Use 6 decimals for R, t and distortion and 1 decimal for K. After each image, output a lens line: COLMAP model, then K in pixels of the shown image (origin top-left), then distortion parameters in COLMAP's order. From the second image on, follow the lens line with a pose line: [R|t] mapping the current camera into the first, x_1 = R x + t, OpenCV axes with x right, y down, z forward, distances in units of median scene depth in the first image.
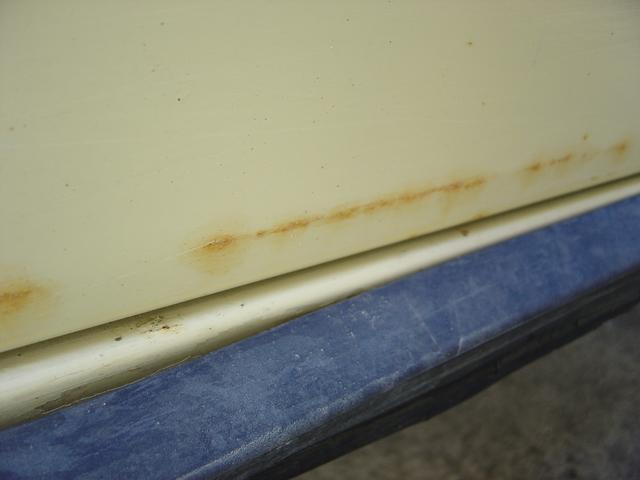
lens RADIAL K [[717.5, 0, 319.5], [0, 717.5, 240.0], [0, 0, 1]] dist [-0.157025, 0.000000]
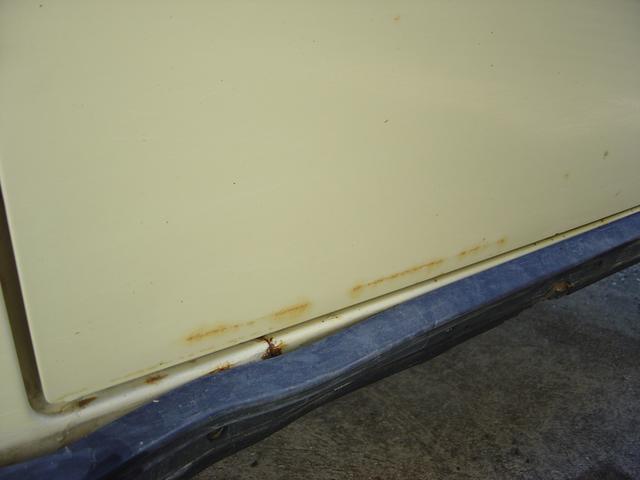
lens RADIAL K [[717.5, 0, 320.2], [0, 717.5, 239.5], [0, 0, 1]] dist [-0.157025, 0.000000]
pose [[0.997979, -0.024311, 0.058714, -0.372622], [0.027622, 0.998034, -0.056260, -0.026702], [-0.057231, 0.057768, 0.996688, -1.602784]]
